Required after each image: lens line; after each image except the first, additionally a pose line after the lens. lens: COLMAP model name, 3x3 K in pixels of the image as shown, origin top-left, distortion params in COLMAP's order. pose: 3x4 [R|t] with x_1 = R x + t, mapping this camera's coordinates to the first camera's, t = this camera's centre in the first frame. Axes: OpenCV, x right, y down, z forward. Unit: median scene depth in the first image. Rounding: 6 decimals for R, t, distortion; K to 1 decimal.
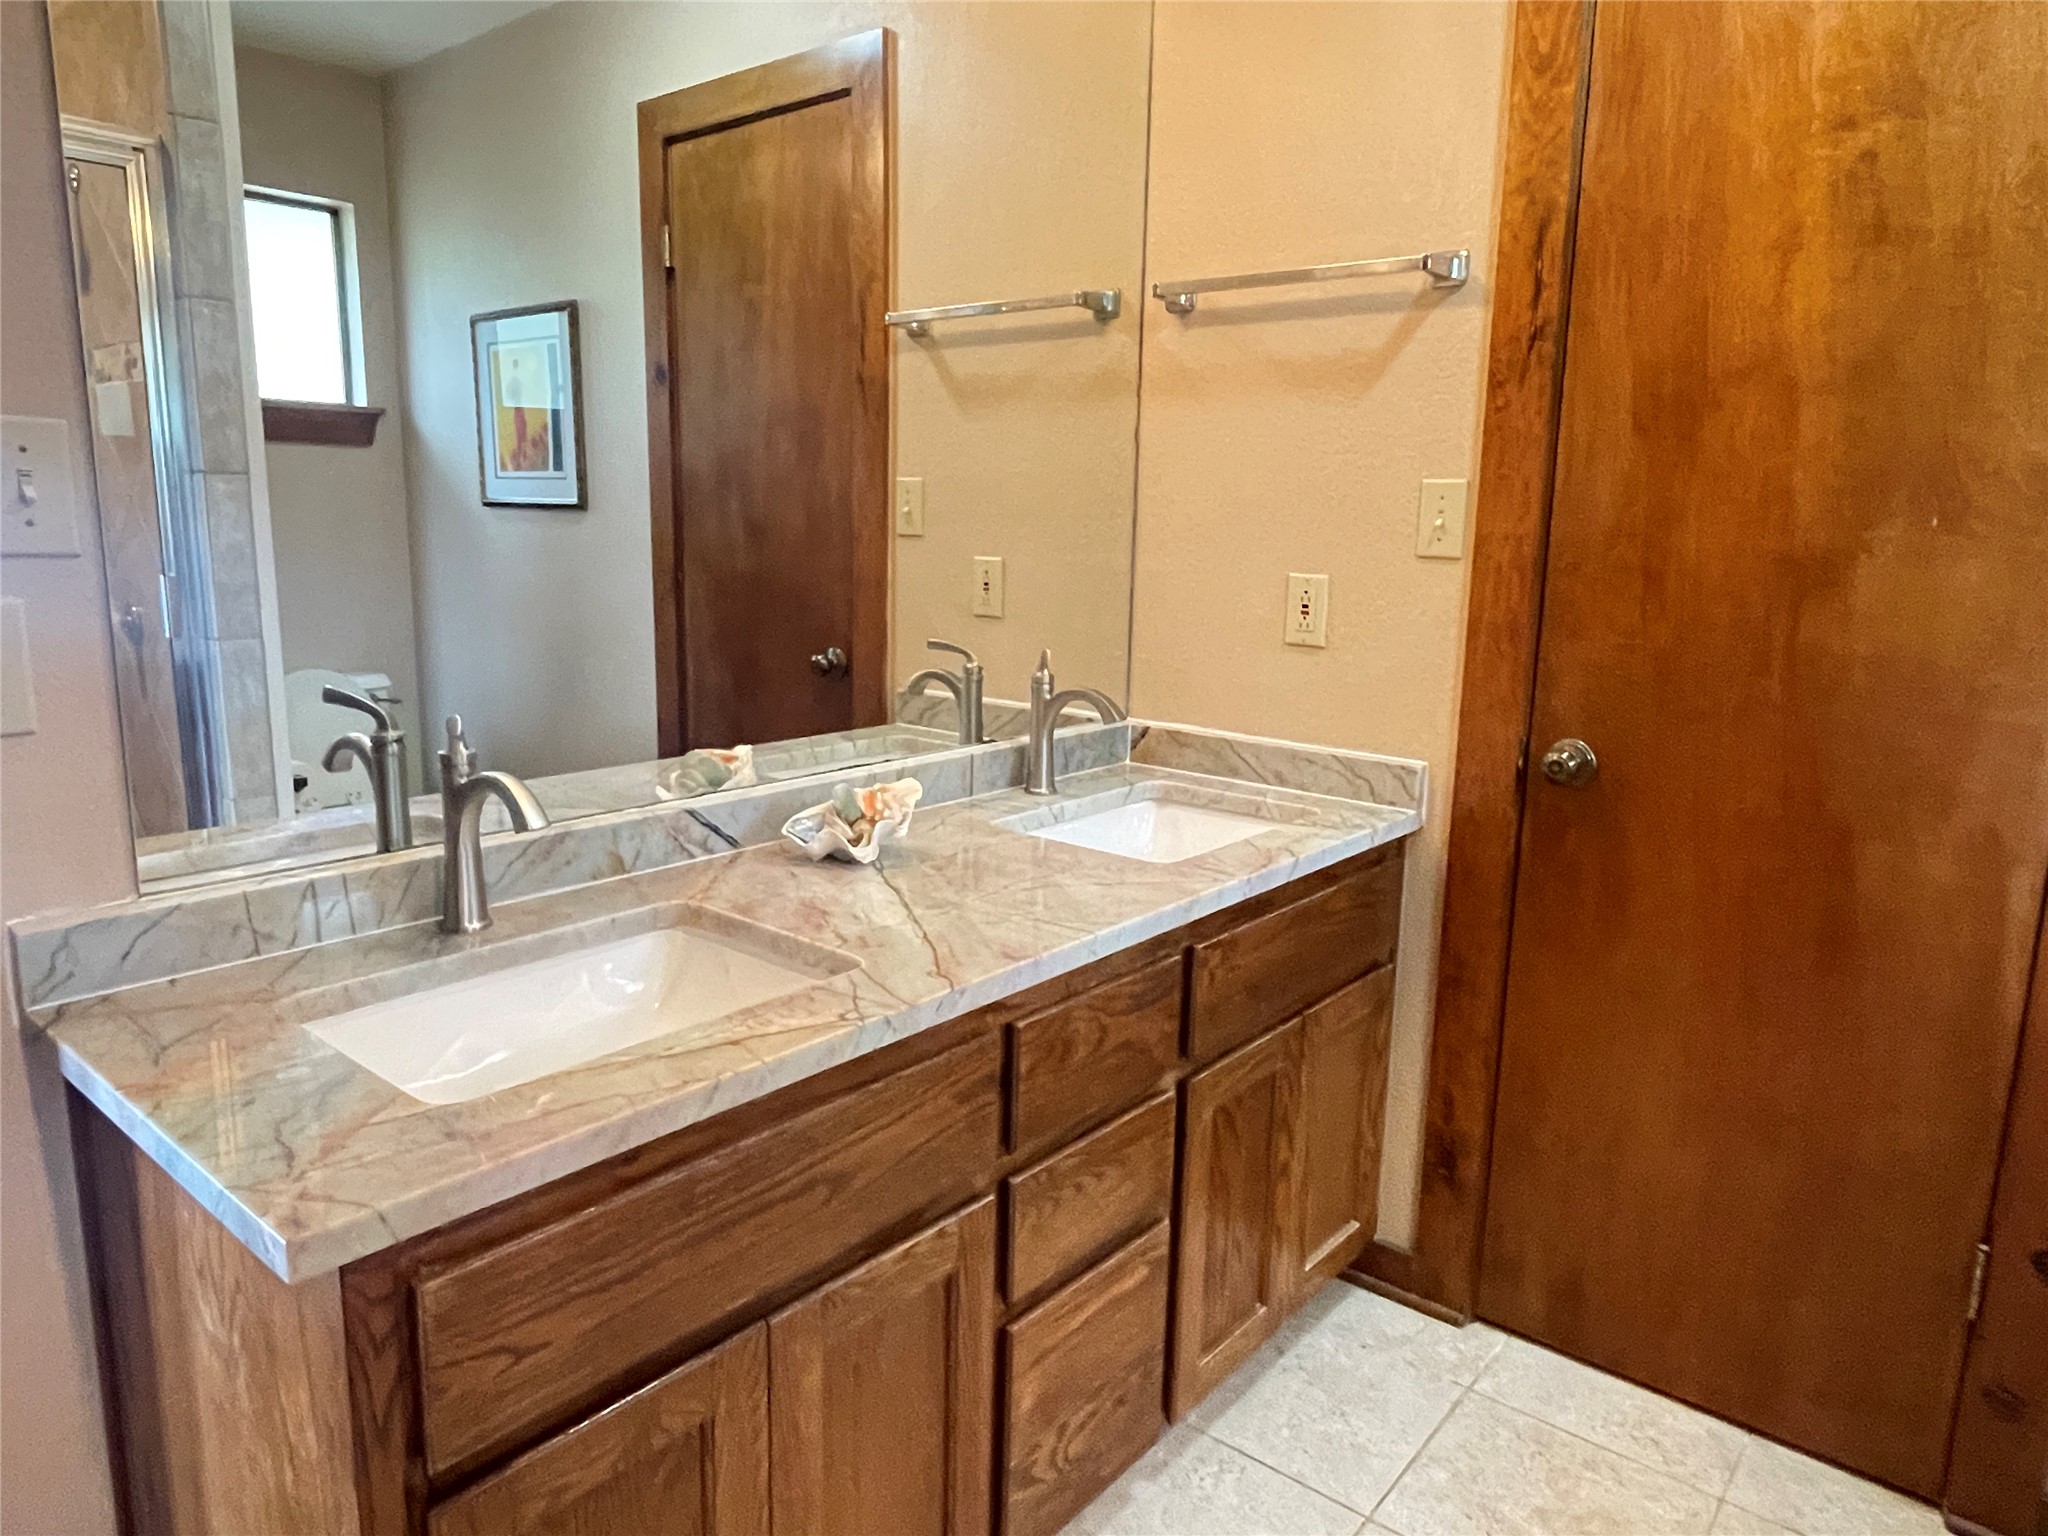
lens RADIAL K [[1296.4, 0, 1028.8], [0, 1296.4, 757.1], [0, 0, 1]] dist [-0.002080, 0.001798]
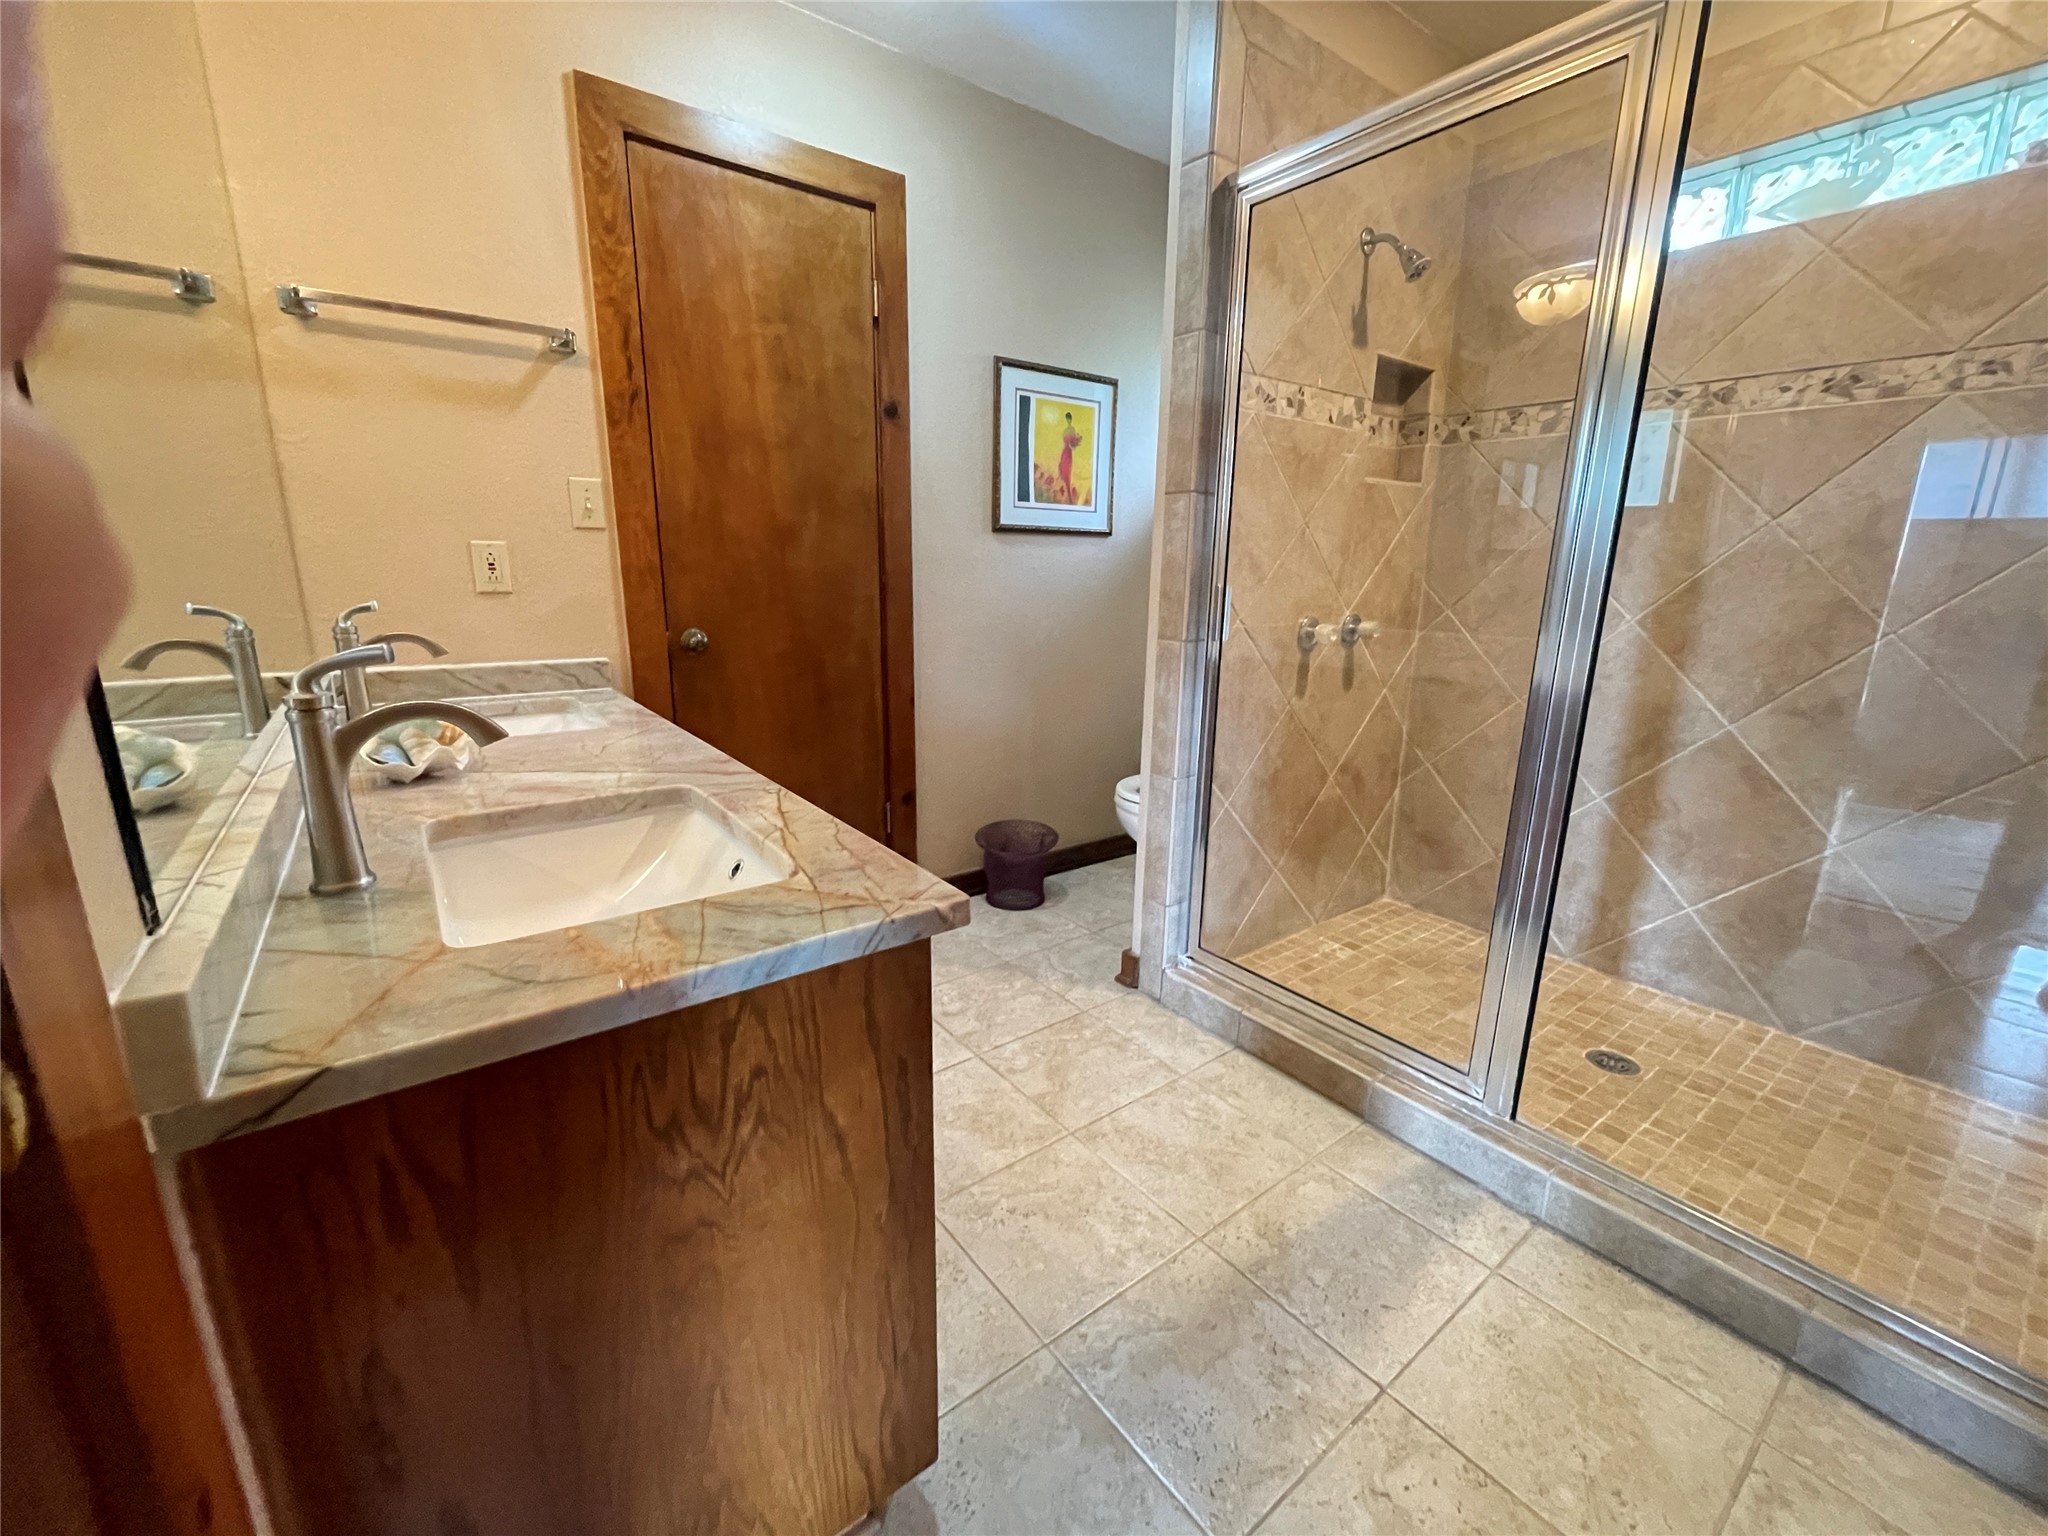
lens RADIAL K [[832.7, 0, 1028.3], [0, 832.7, 773.2], [0, 0, 1]] dist [-0.003647, -0.000723]
pose [[0.236661, -0.261035, 0.935870, -0.651886], [0.165043, 0.960035, 0.226040, -0.005935], [-0.957472, 0.100964, 0.270285, 0.248244]]
